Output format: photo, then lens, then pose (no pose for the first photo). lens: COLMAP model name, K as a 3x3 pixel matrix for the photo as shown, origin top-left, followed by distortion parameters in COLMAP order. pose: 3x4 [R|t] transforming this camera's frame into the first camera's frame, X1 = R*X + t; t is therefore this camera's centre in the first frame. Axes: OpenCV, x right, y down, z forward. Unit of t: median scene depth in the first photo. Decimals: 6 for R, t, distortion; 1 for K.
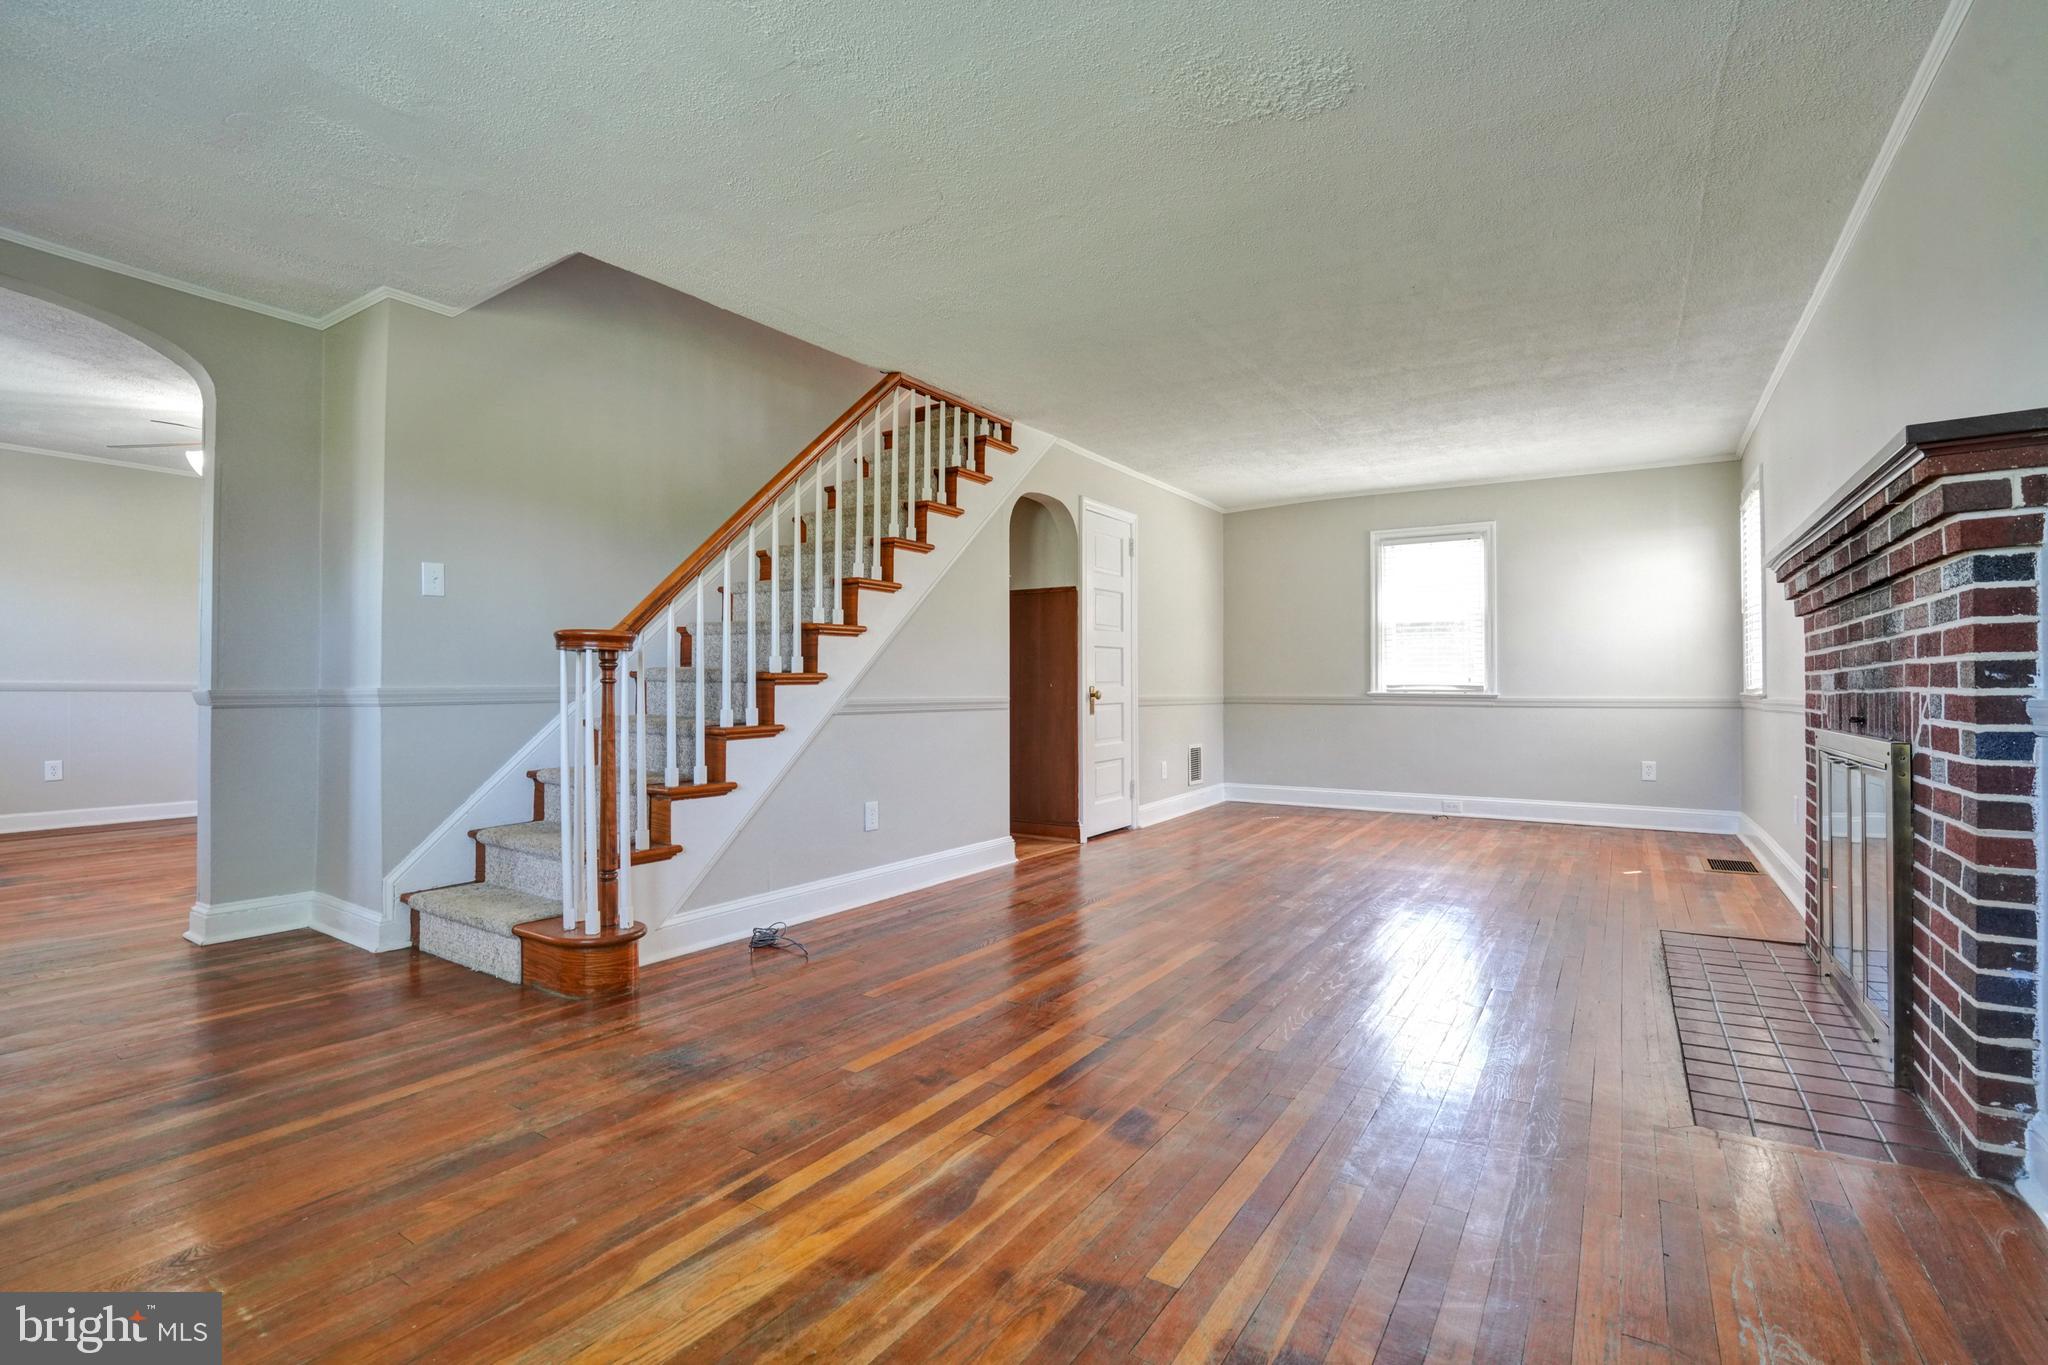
lens RADIAL K [[946.1, 0, 1024.3], [0, 946.1, 677.1], [0, 0, 1]] dist [-0.069151, 0.032028]
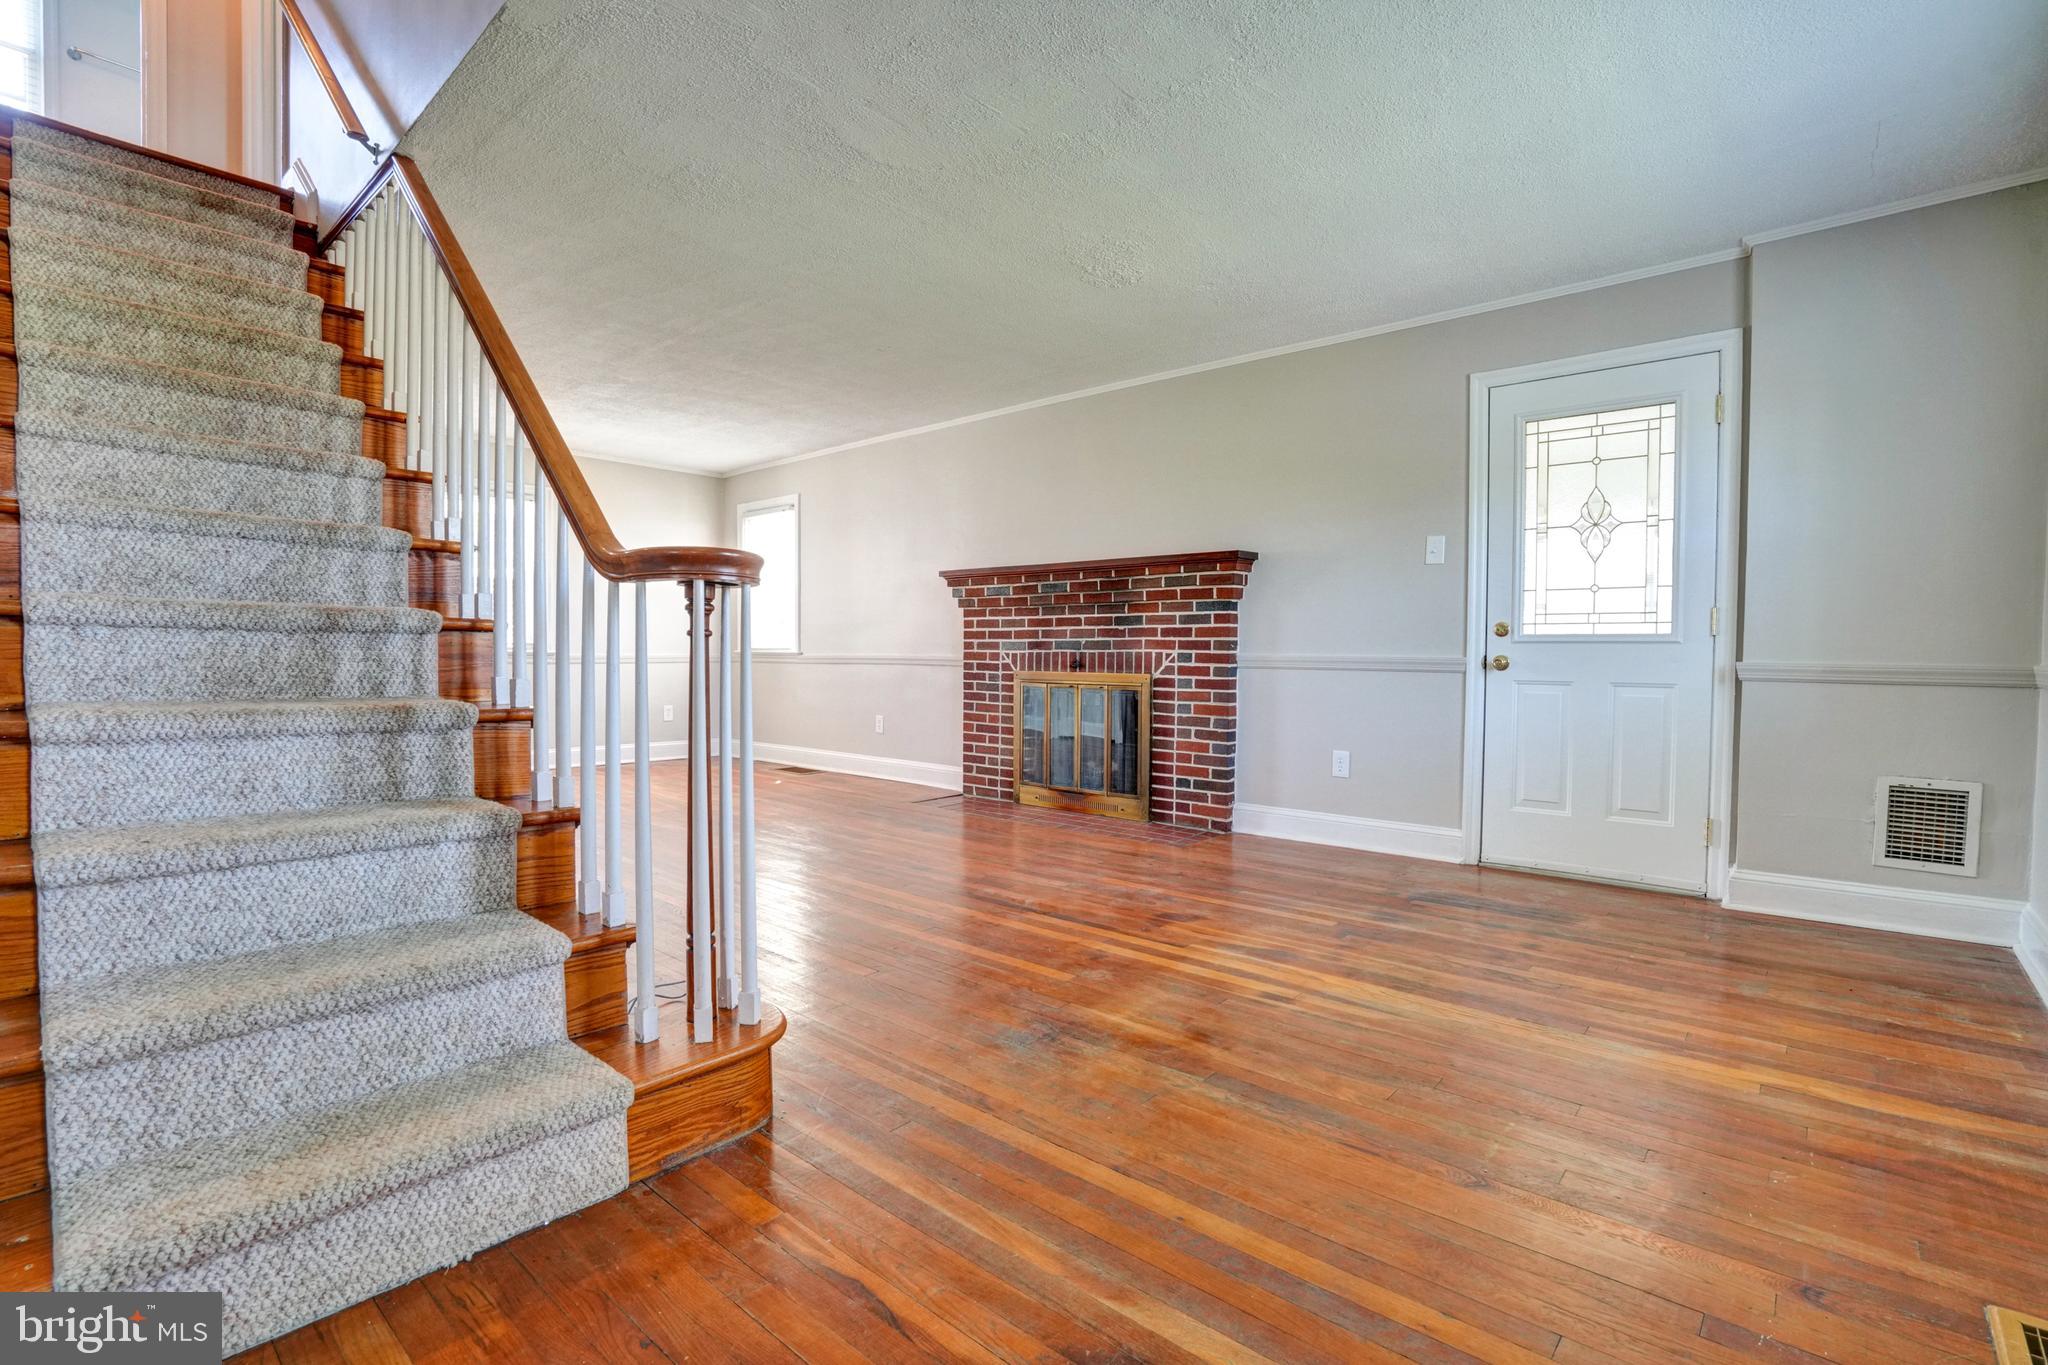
lens RADIAL K [[946.1, 0, 1024.3], [0, 946.1, 677.1], [0, 0, 1]] dist [-0.069151, 0.032028]
pose [[0.146519, -0.027256, 0.988832, -0.792033], [-0.018752, 0.999364, 0.030325, 0.008071], [-0.989030, -0.022986, 0.145915, 0.529905]]
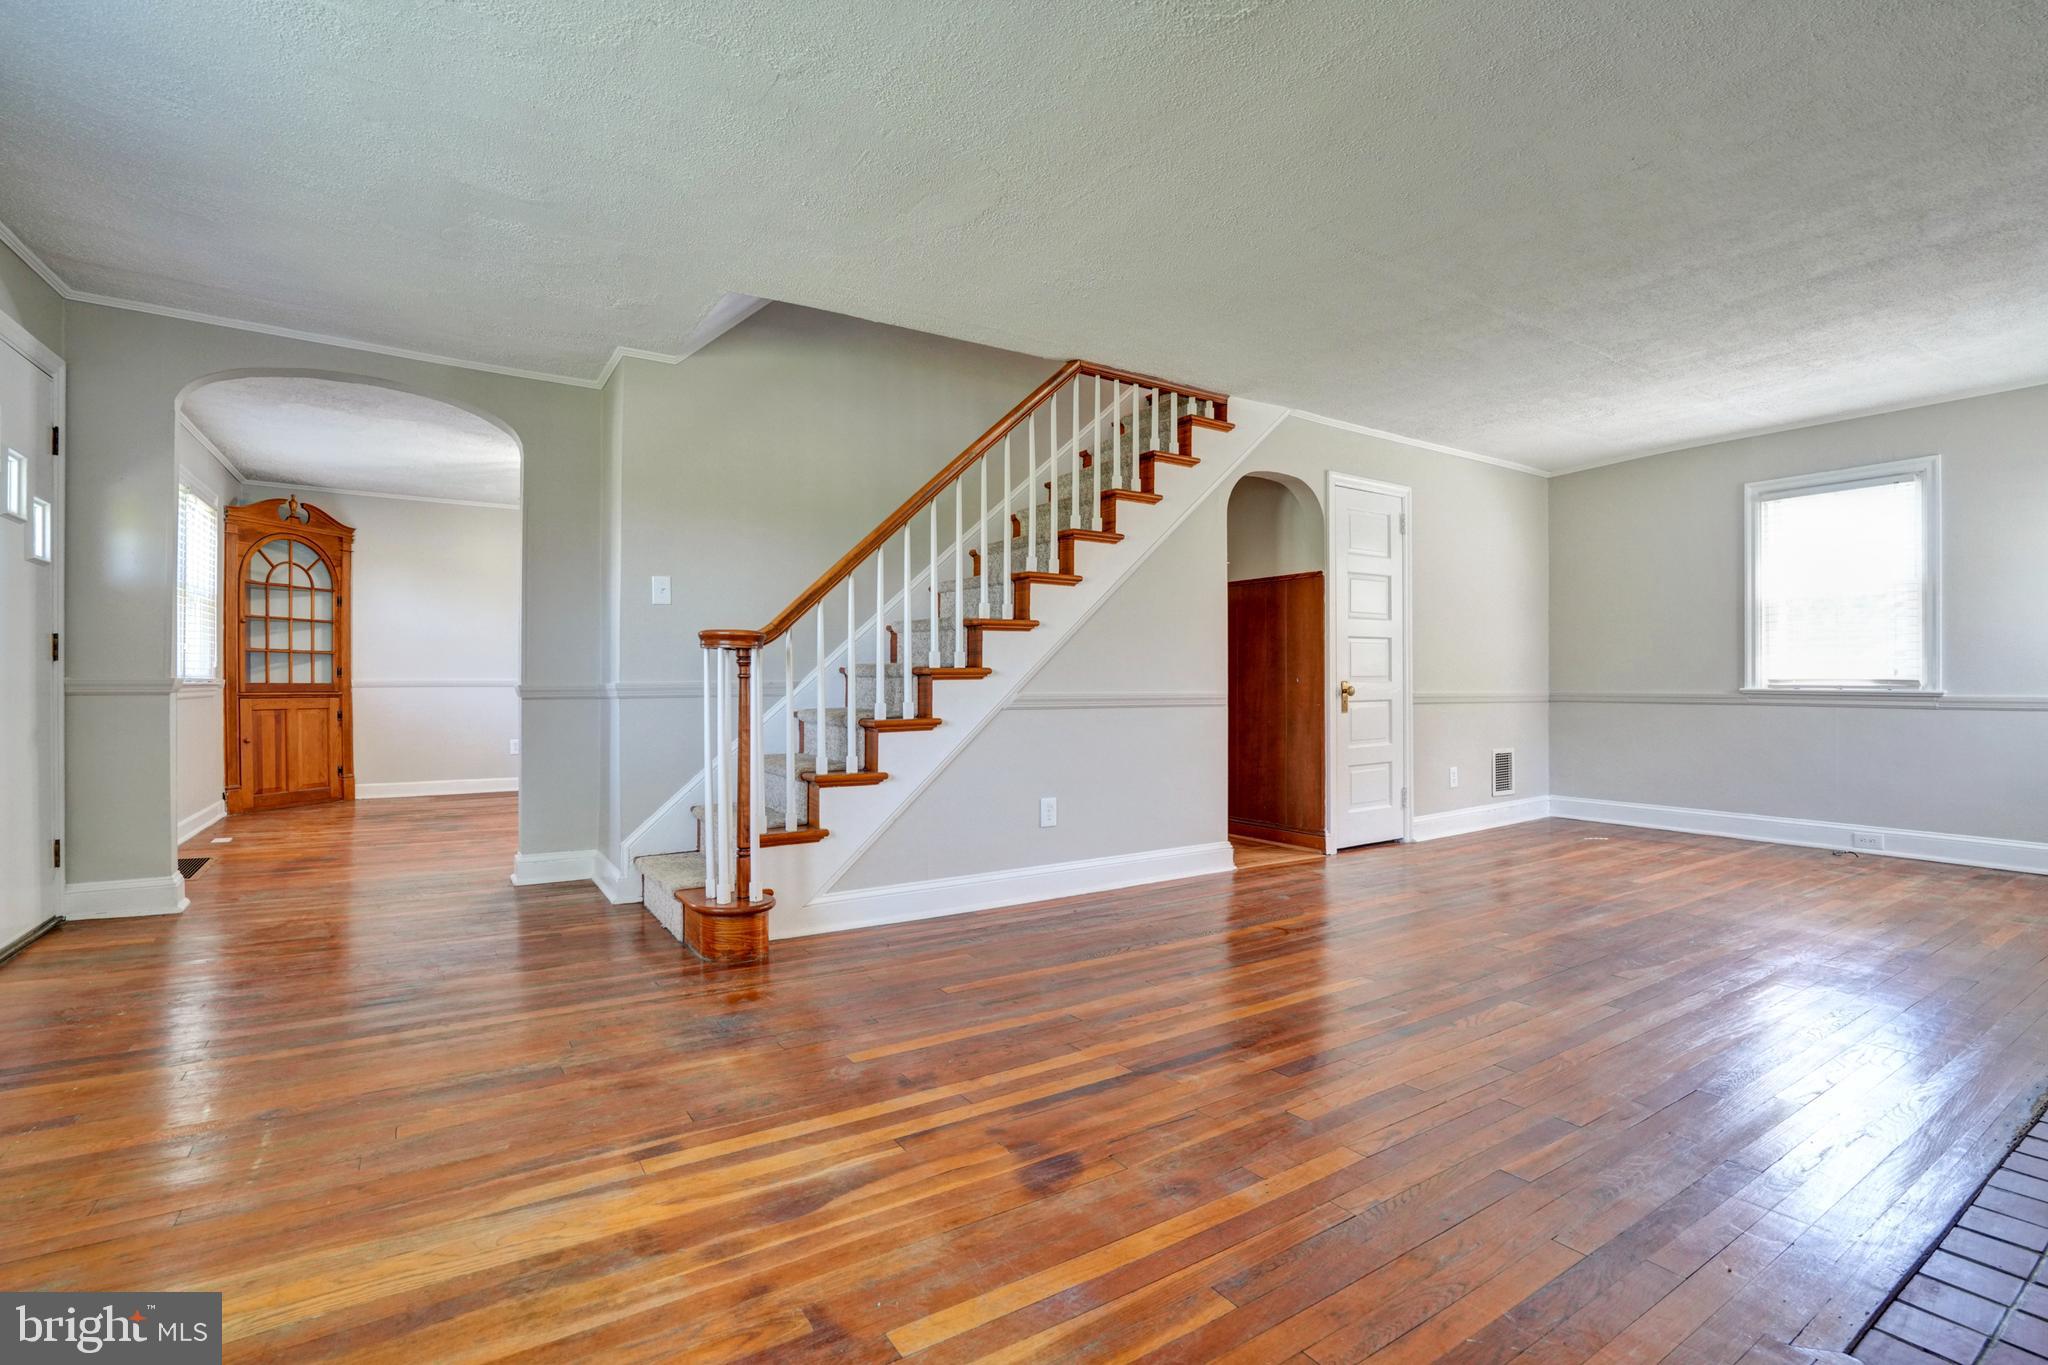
lens RADIAL K [[946.1, 0, 1024.3], [0, 946.1, 677.1], [0, 0, 1]] dist [-0.069151, 0.032028]
pose [[0.914483, -0.003452, -0.404609, 0.234337], [0.004947, 0.999984, 0.002650, 0.002987], [0.404594, -0.004425, 0.914486, 0.089948]]
